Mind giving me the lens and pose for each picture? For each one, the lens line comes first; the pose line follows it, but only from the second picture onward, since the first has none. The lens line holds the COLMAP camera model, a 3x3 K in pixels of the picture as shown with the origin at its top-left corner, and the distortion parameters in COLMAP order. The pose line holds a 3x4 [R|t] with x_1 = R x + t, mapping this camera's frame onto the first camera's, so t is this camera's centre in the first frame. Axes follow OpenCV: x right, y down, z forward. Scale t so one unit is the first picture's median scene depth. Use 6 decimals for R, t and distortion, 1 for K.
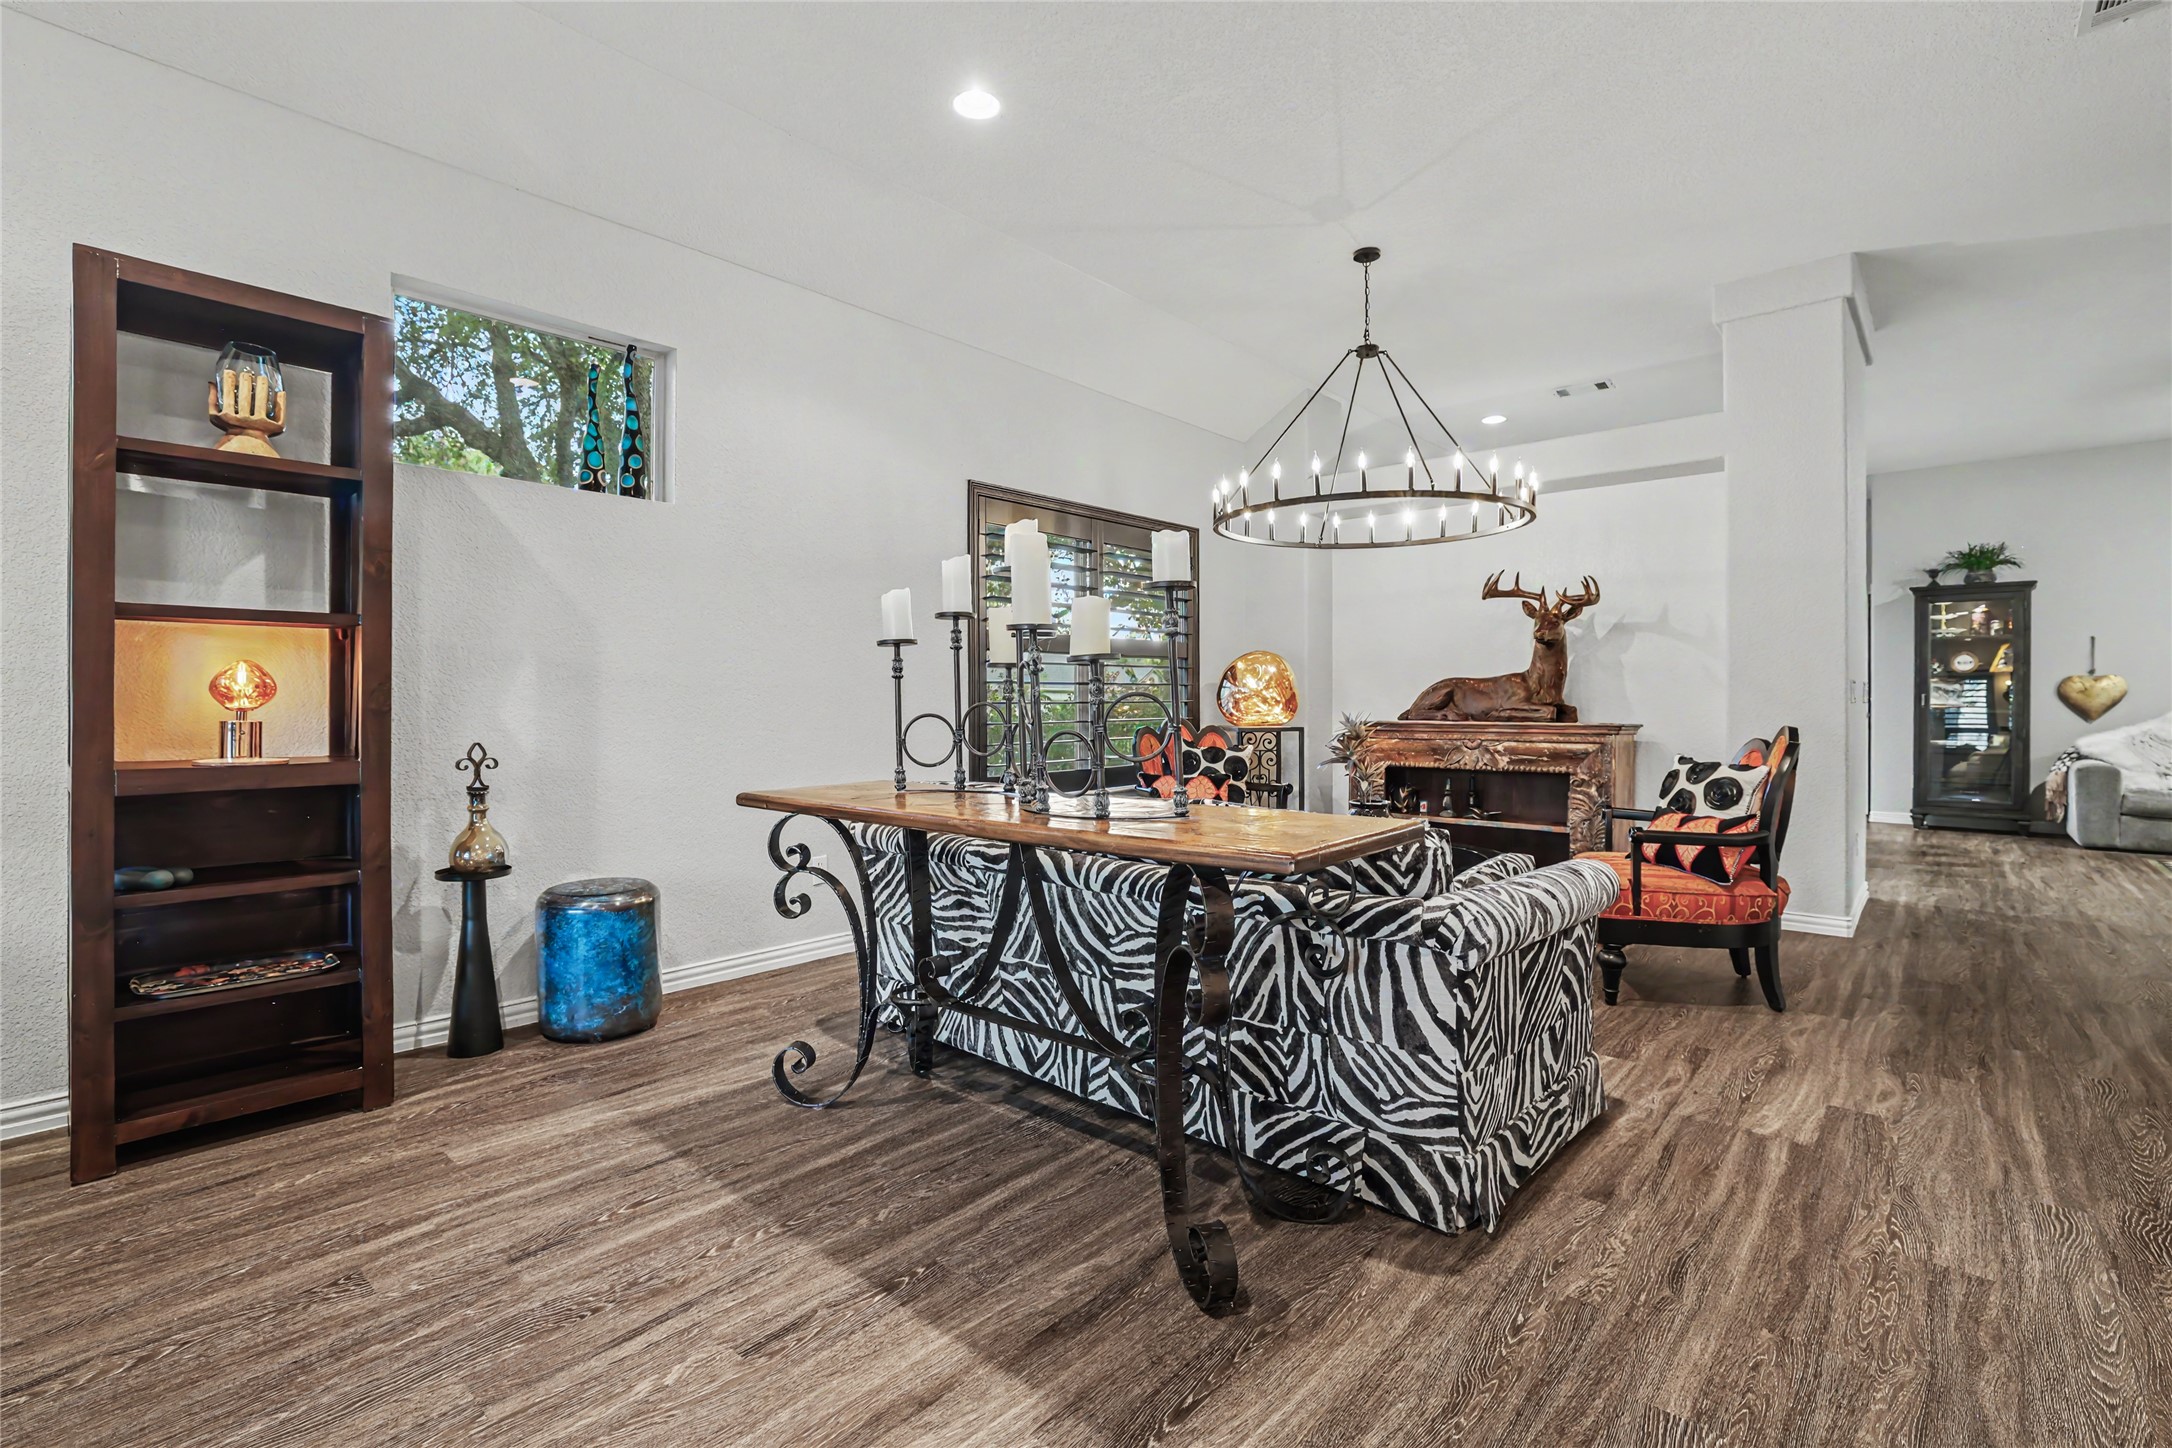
lens RADIAL K [[1002.3, 0, 1056.7], [0, 1002.3, 695.9], [0, 0, 1]] dist [-0.026395, 0.006736]
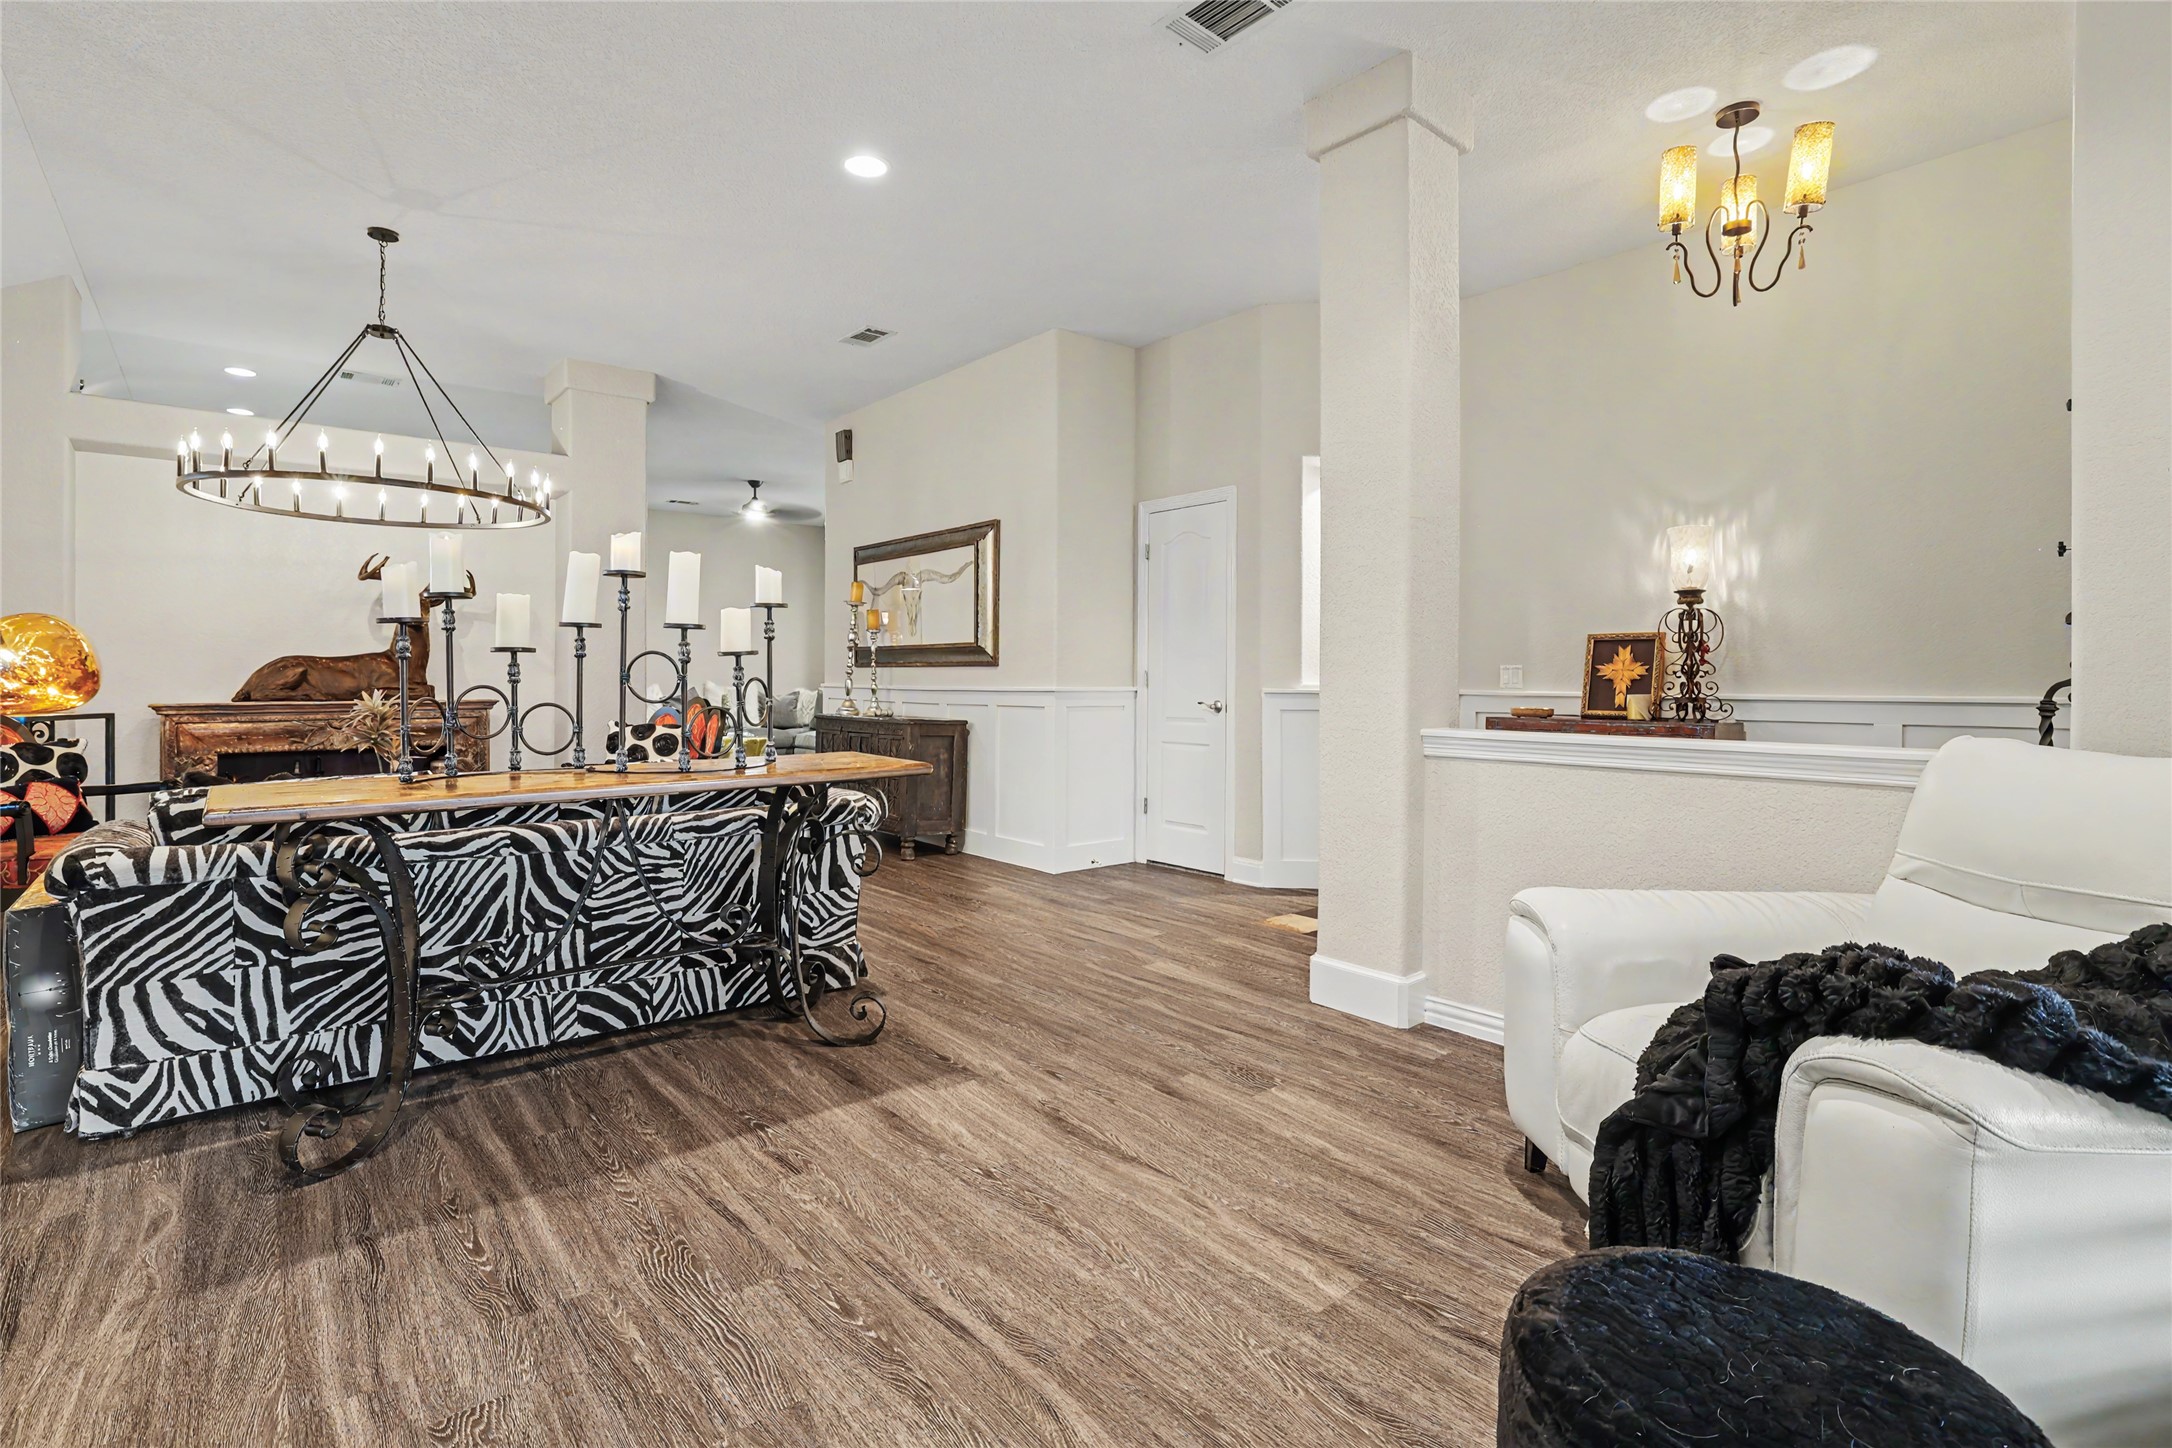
lens RADIAL K [[1002.3, 0, 1103.9], [0, 1002.3, 686.8], [0, 0, 1]] dist [-0.026395, 0.006736]
pose [[0.117427, -0.008410, 0.993046, -0.488939], [-0.006366, 0.999937, 0.009221, -0.002553], [-0.993061, -0.007404, 0.117366, 0.133920]]
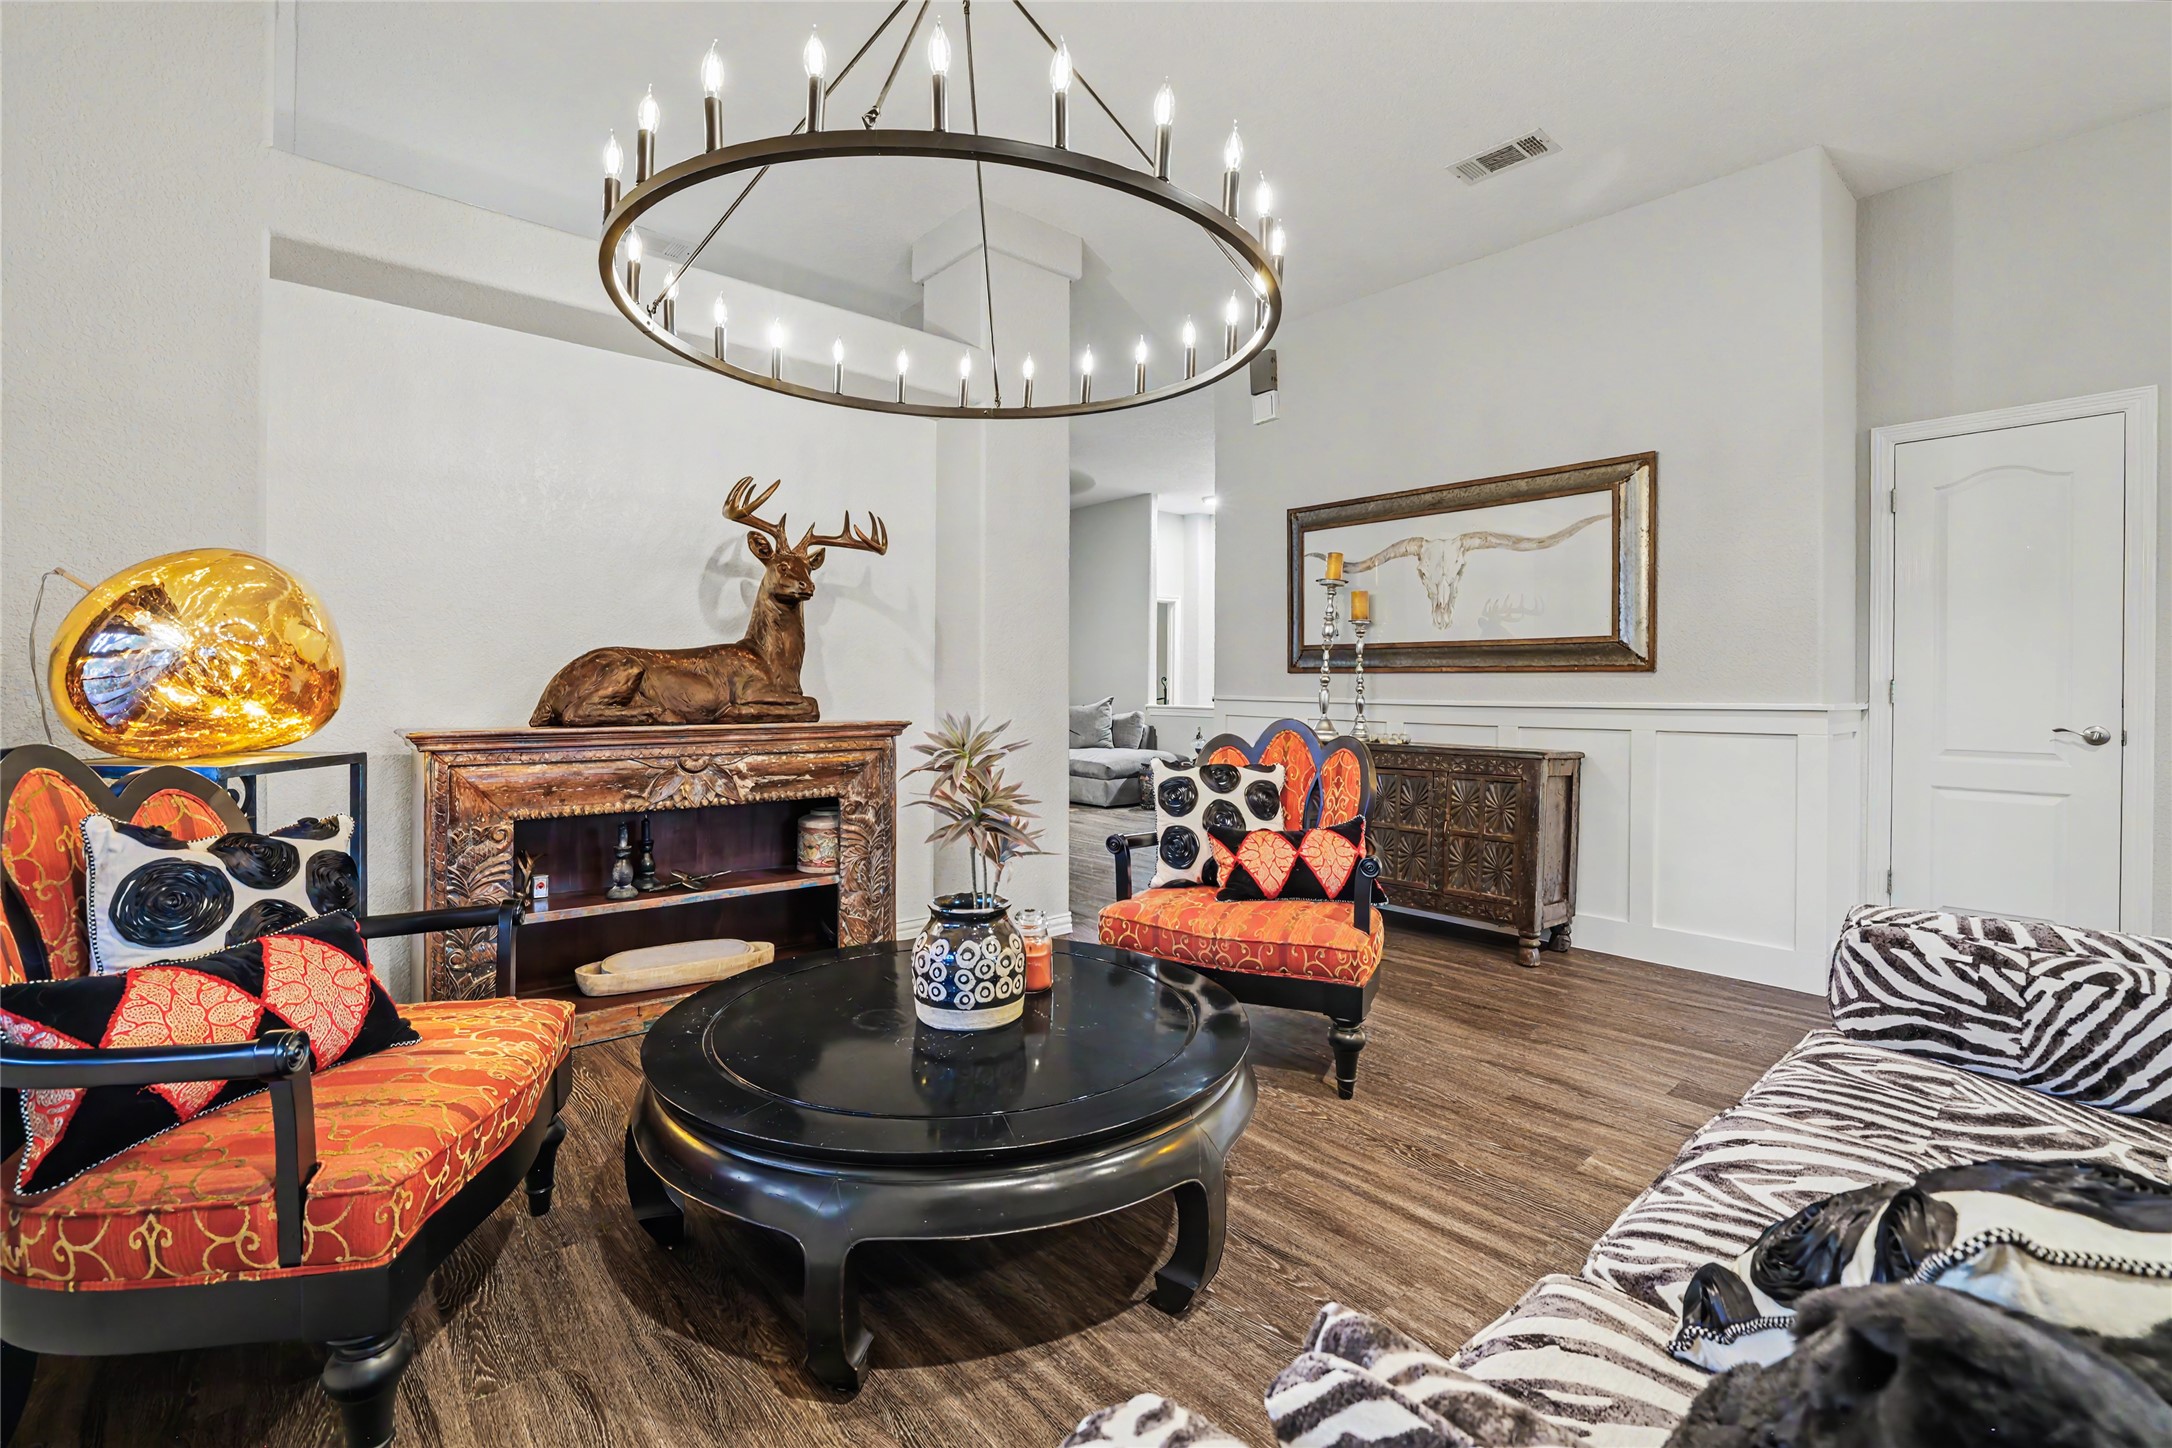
lens RADIAL K [[951.8, 0, 1112.0], [0, 951.8, 690.2], [0, 0, 1]] dist [-0.034584, 0.006812]
pose [[0.094893, -0.001408, 0.995486, -0.113459], [-0.010620, 0.999941, 0.002427, 0.001634], [-0.995431, -0.010803, 0.094873, 0.732568]]
